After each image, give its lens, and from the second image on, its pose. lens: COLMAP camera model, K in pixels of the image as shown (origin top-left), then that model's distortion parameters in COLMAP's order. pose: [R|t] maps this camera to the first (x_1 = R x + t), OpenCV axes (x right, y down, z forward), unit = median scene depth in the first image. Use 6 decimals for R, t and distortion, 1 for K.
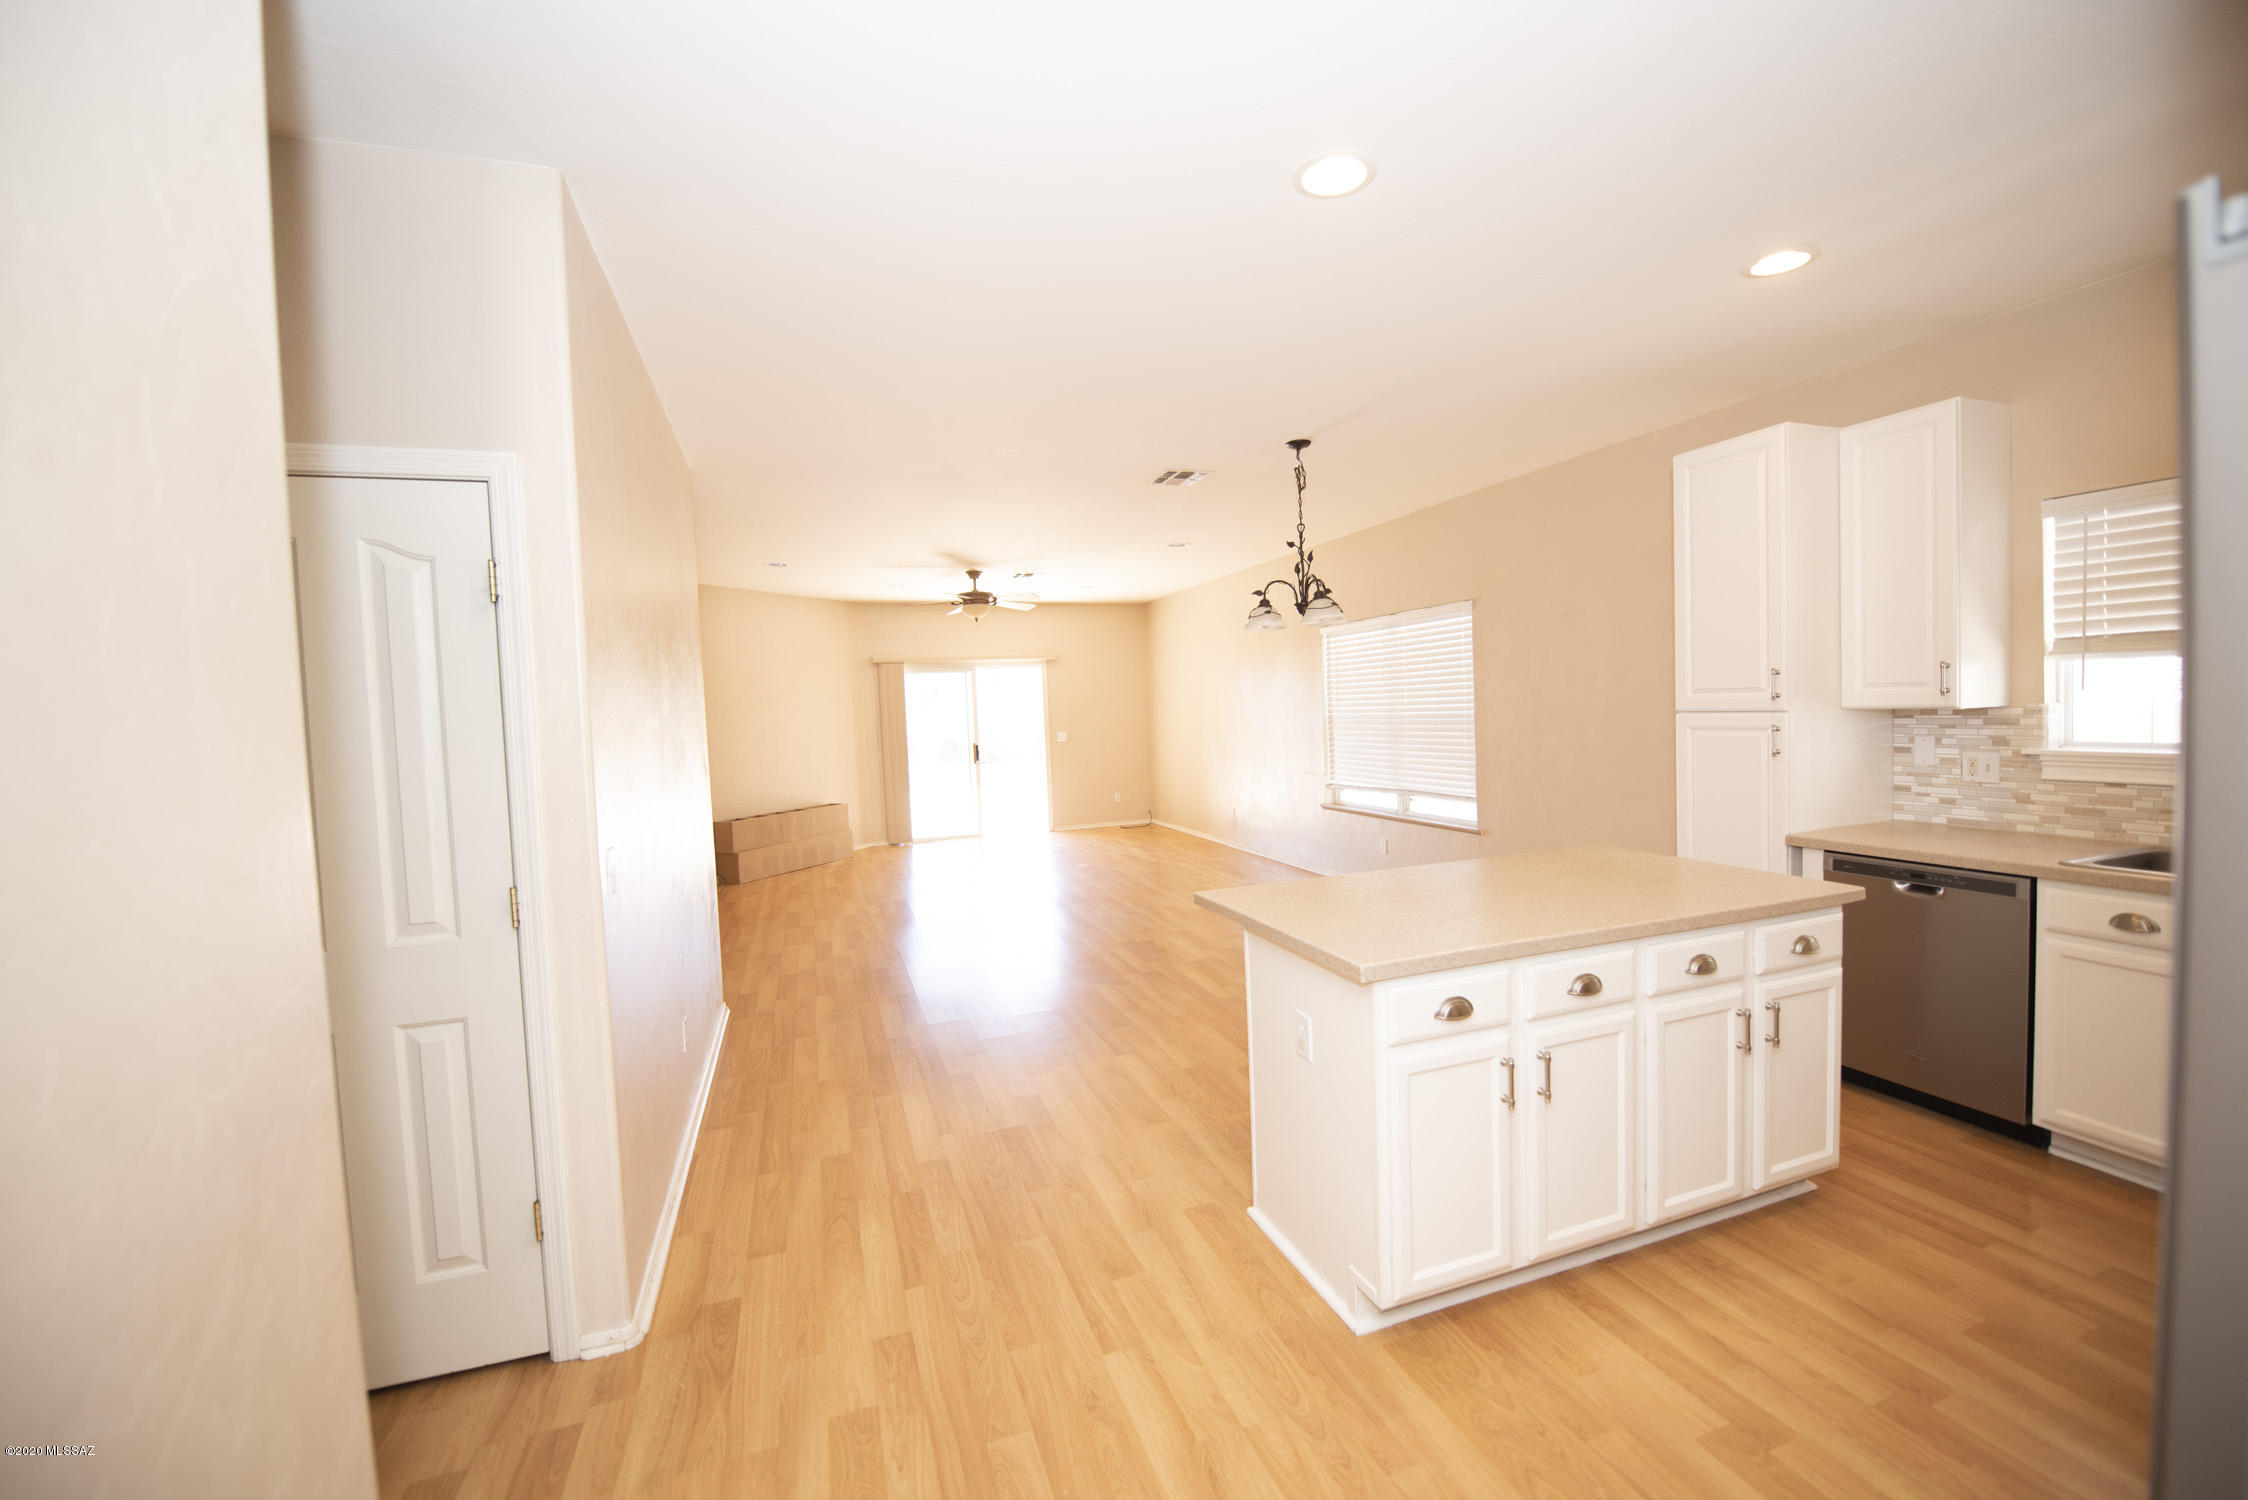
lens RADIAL K [[899.4, 0, 1124.0], [0, 899.4, 750.0], [0, 0, 1]] dist [-0.020657, -0.000705]
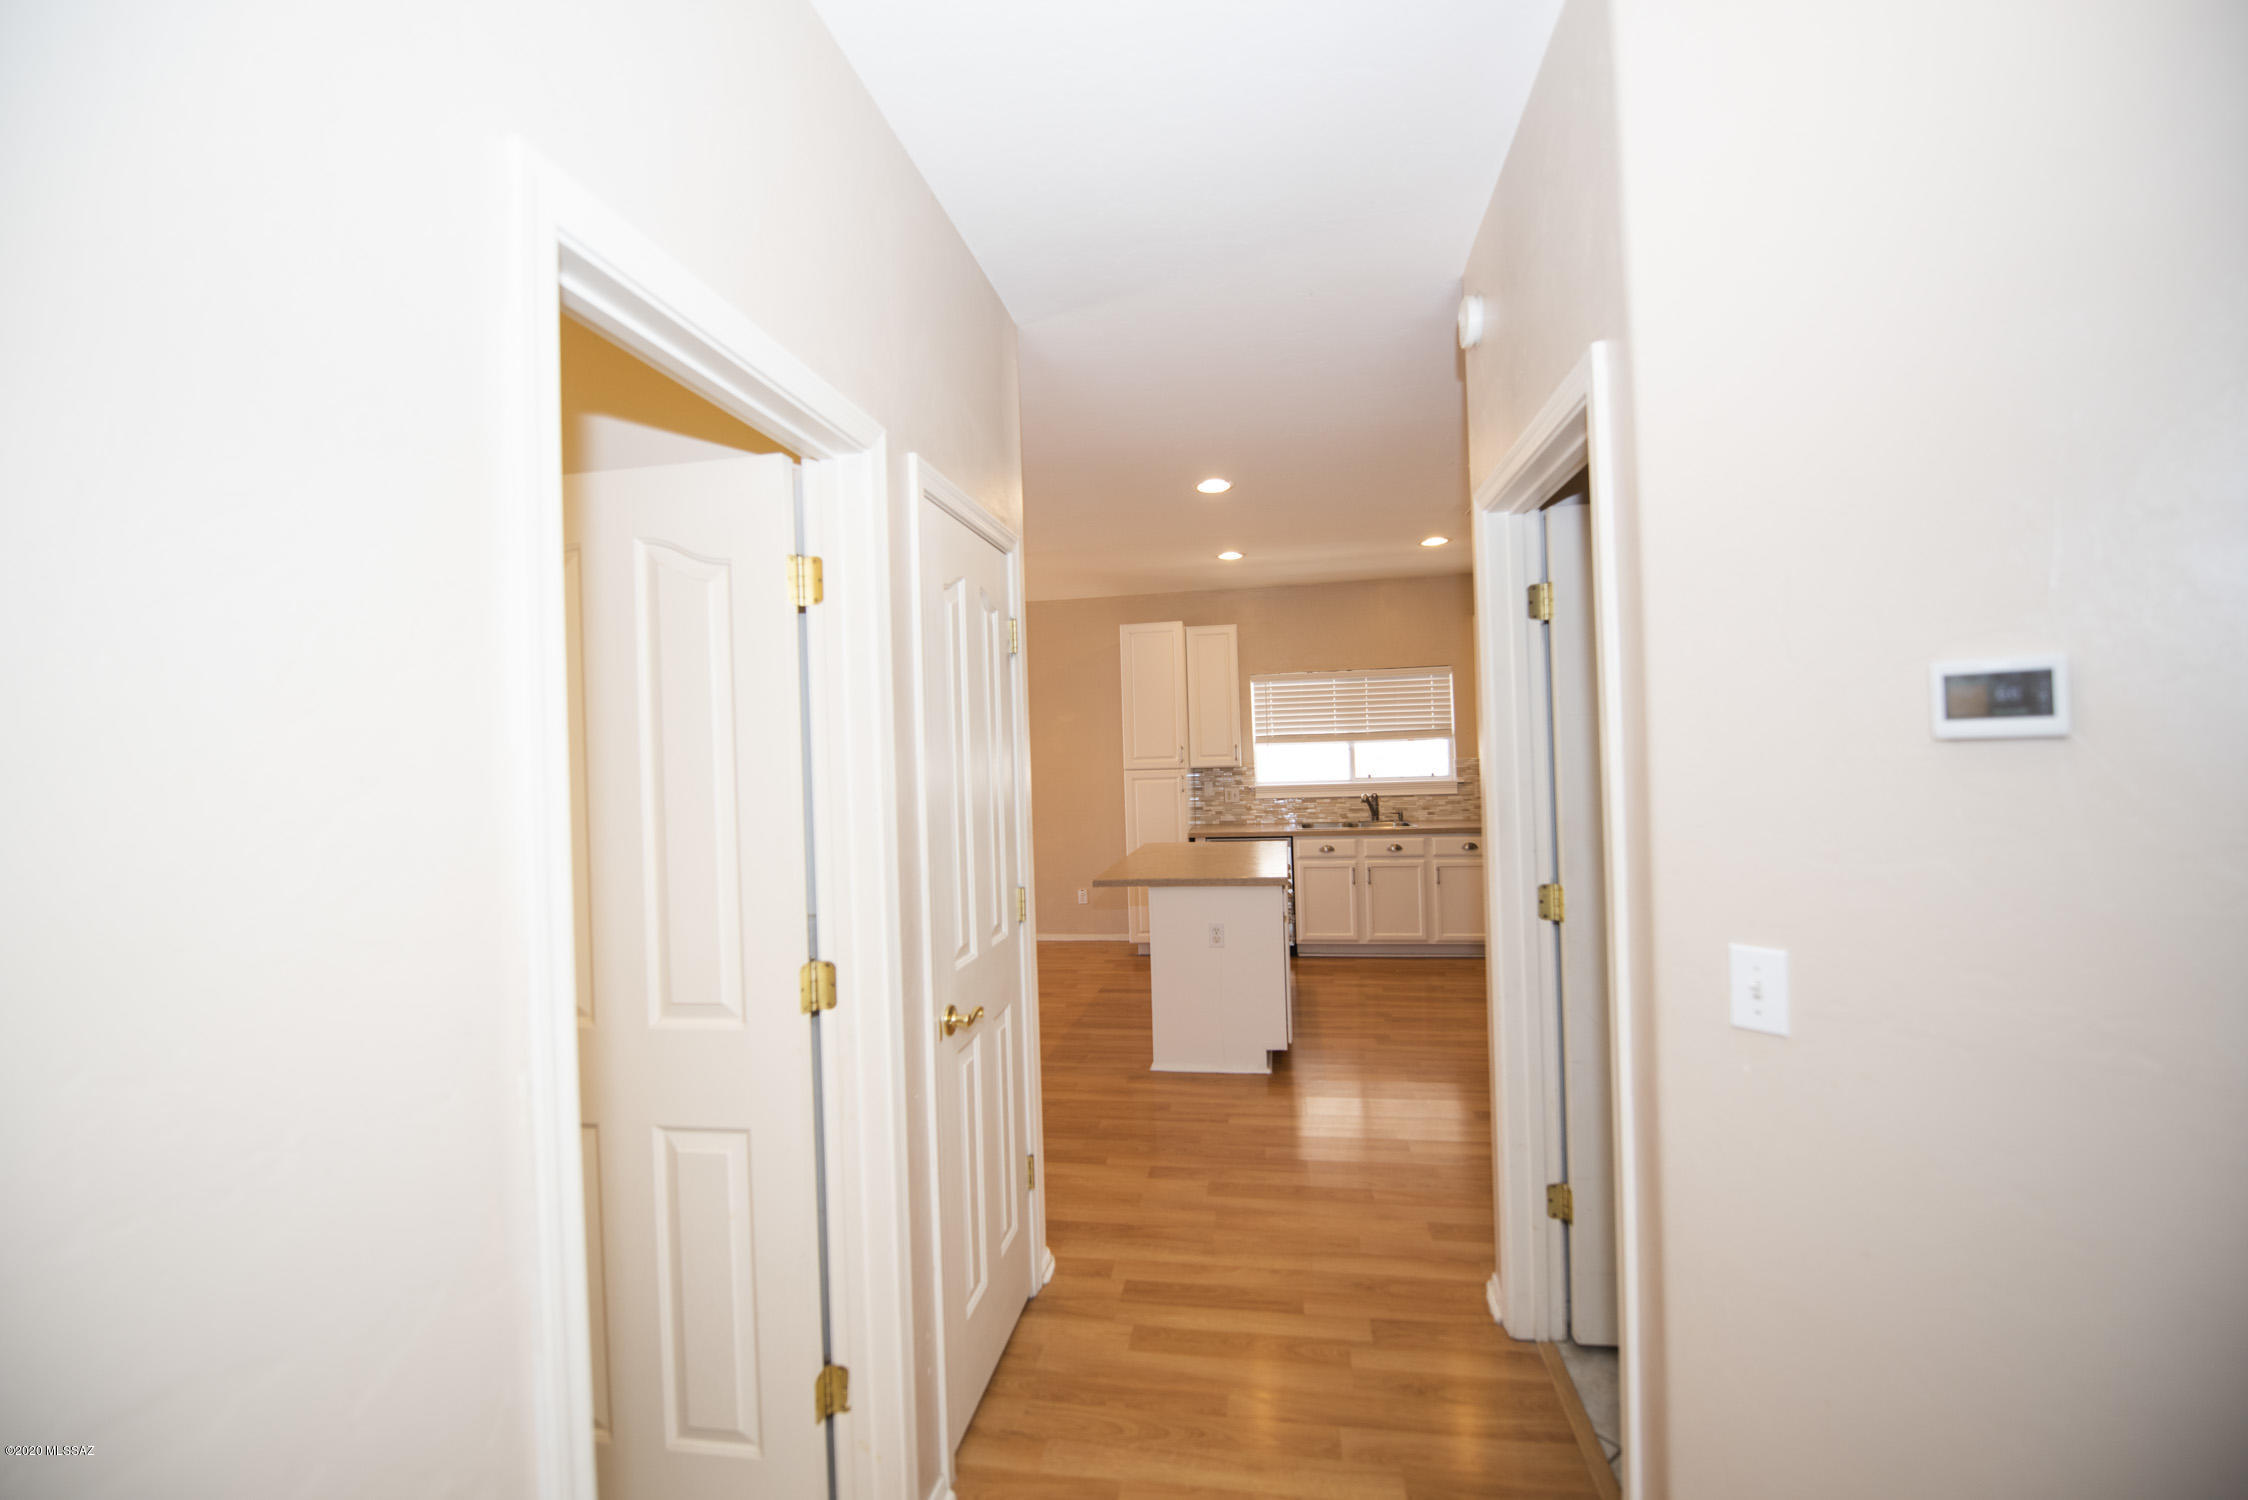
lens RADIAL K [[899.4, 0, 1124.0], [0, 899.4, 750.0], [0, 0, 1]] dist [-0.020657, -0.000705]
pose [[0.487850, 0.026723, 0.872518, -0.652890], [0.056092, 0.996506, -0.061883, 0.019002], [-0.871124, 0.079130, 0.484646, 0.104706]]
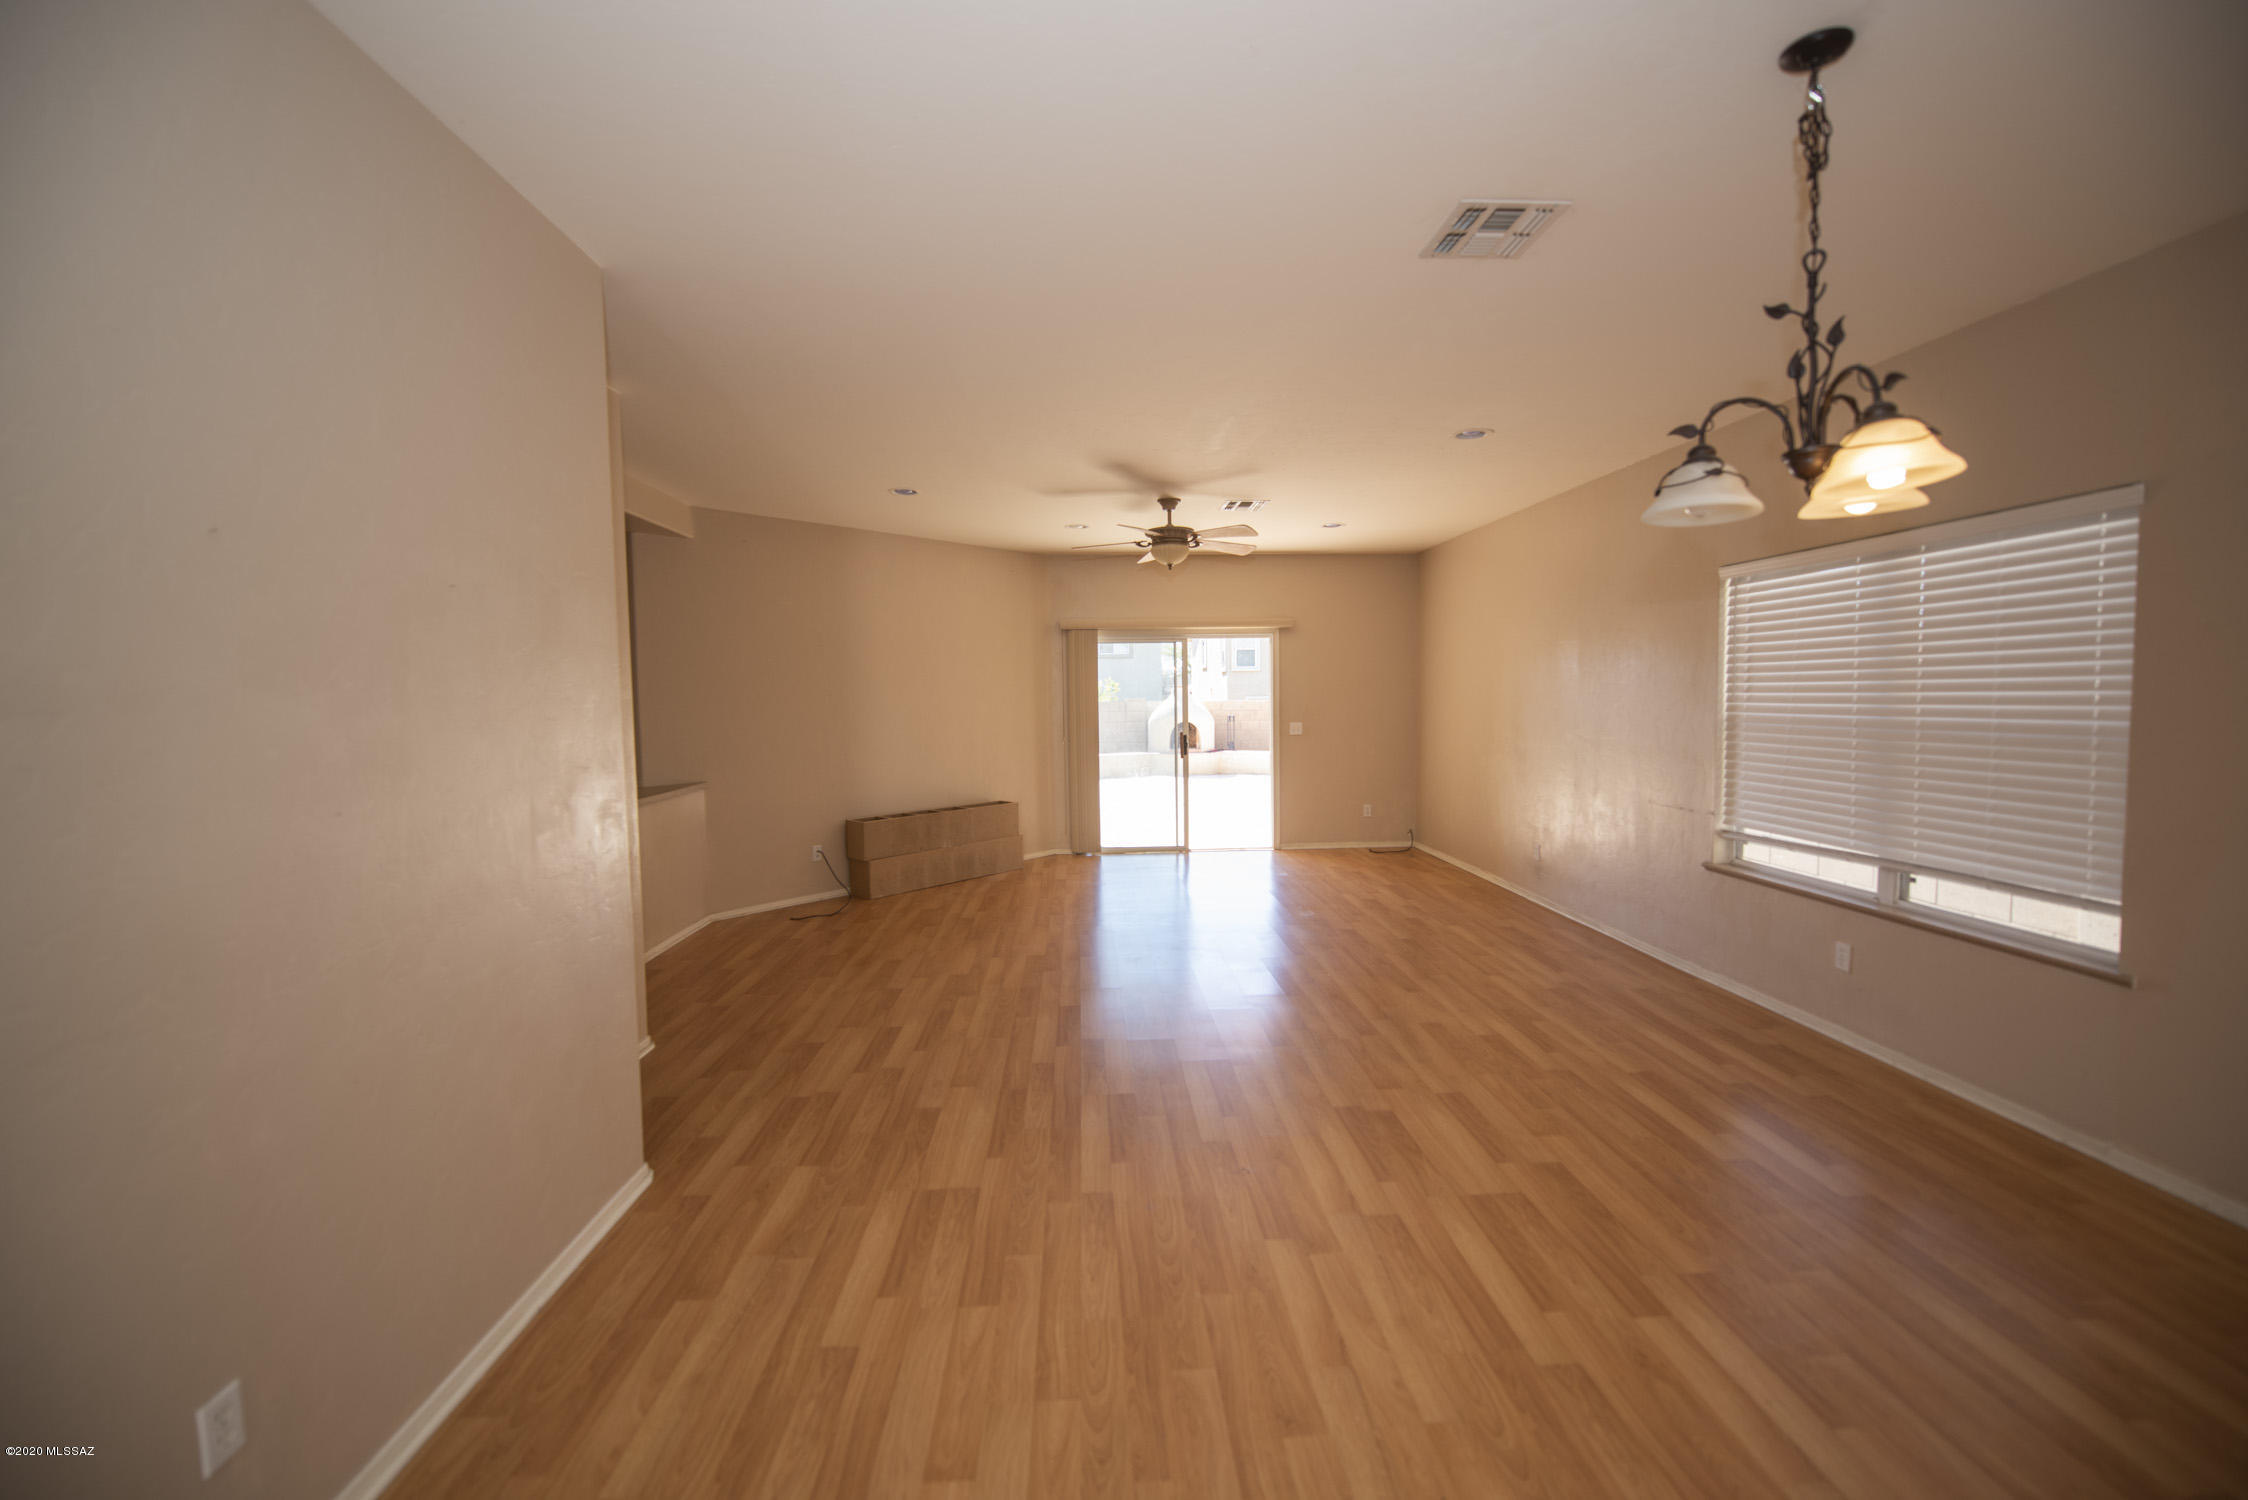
lens RADIAL K [[899.4, 0, 1124.0], [0, 899.4, 750.0], [0, 0, 1]] dist [-0.020657, -0.000705]
pose [[0.957842, 0.043756, -0.283945, 0.019305], [-0.037405, 0.998915, 0.027752, -0.023729], [0.284851, -0.015961, 0.958439, 0.448031]]
